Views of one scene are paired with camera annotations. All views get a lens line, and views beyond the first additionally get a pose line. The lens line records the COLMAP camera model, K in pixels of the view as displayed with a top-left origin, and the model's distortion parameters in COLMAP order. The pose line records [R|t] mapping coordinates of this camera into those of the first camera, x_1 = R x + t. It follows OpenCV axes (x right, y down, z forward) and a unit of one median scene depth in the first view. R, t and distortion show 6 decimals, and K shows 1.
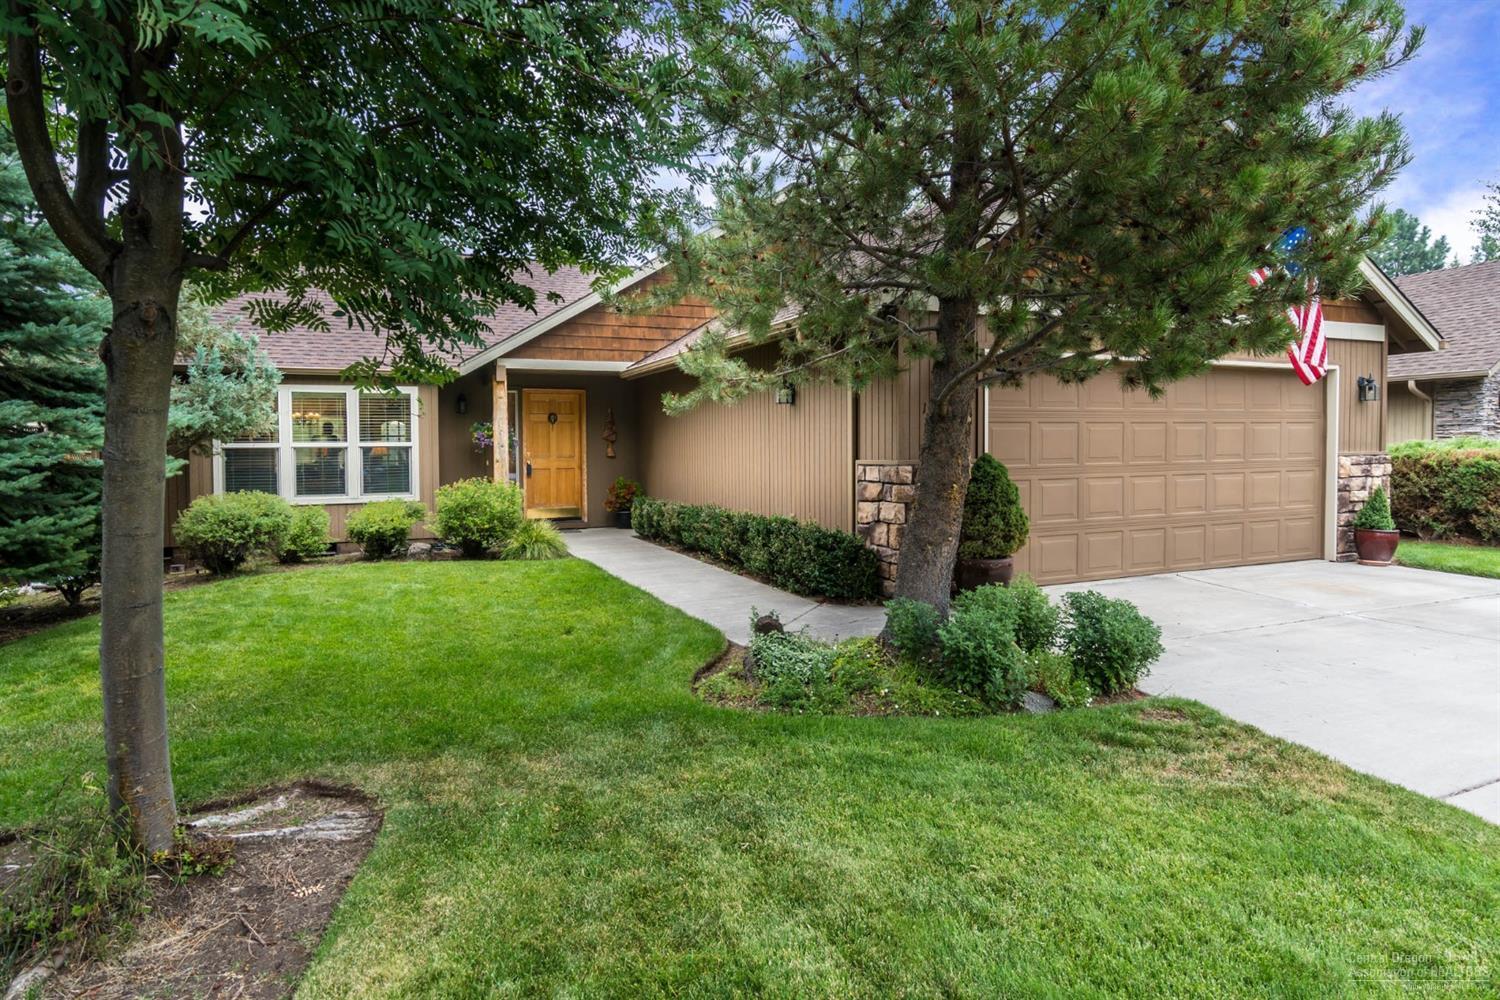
lens RADIAL K [[812.2, 0, 750.5], [0, 812.2, 497.4], [0, 0, 1]] dist [0.002527, 0.000366]
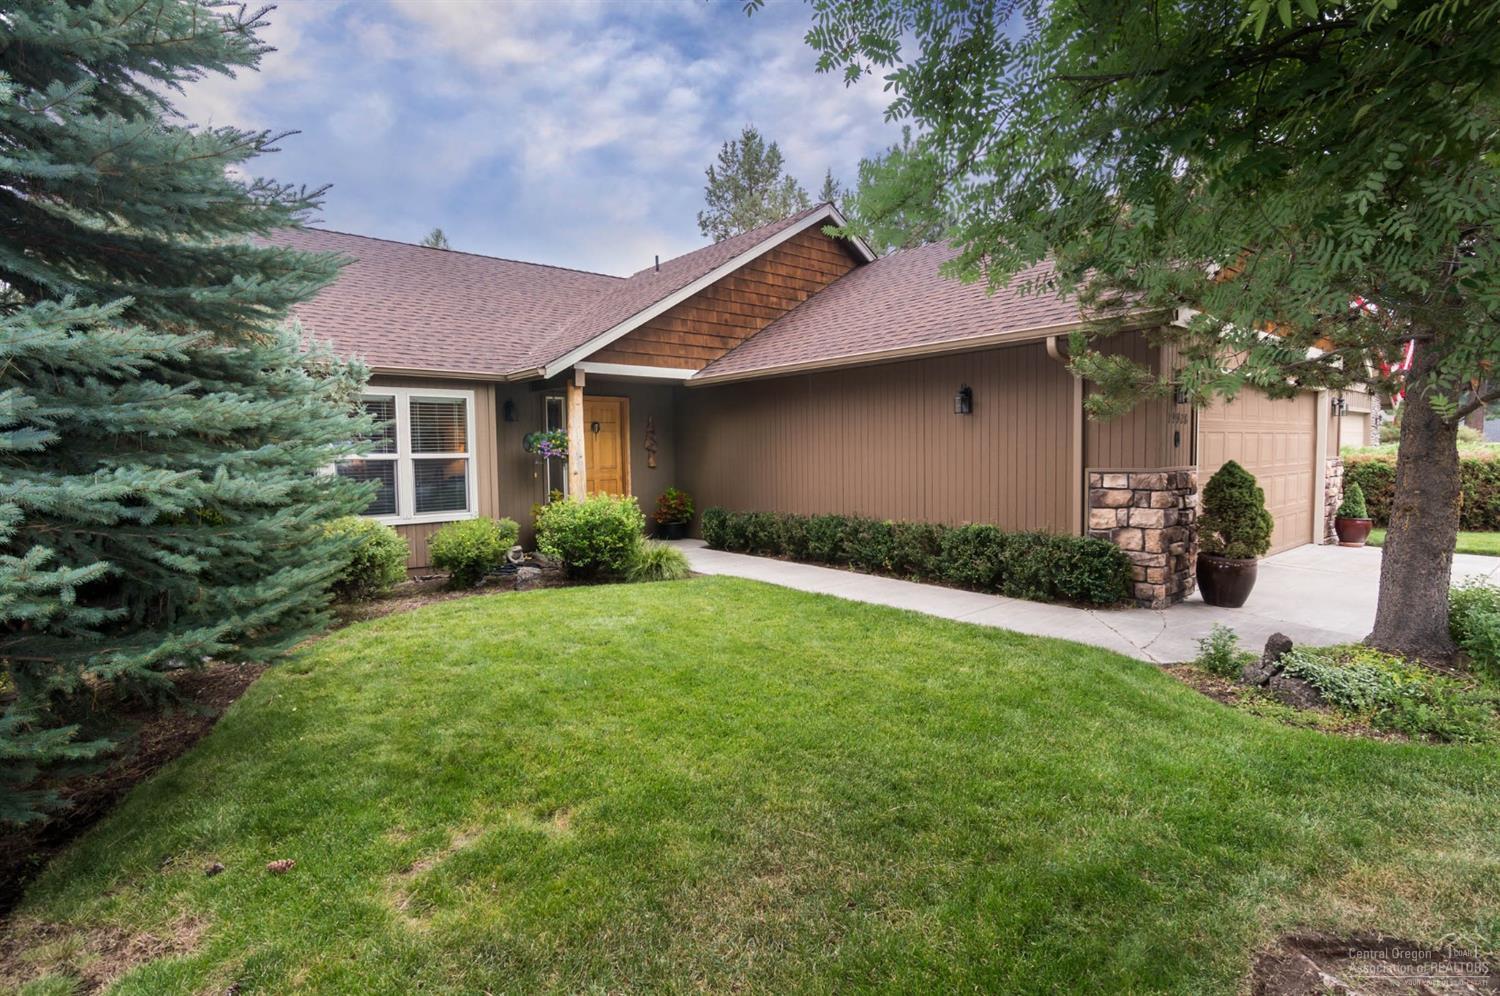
lens RADIAL K [[715.1, 0, 750.1], [0, 715.1, 494.0], [0, 0, 1]] dist [-0.002291, -0.000307]
pose [[0.956452, -0.021991, 0.291059, -0.415418], [0.023996, 0.999707, -0.003320, -0.015443], [-0.290900, 0.010160, 0.956699, 0.192733]]
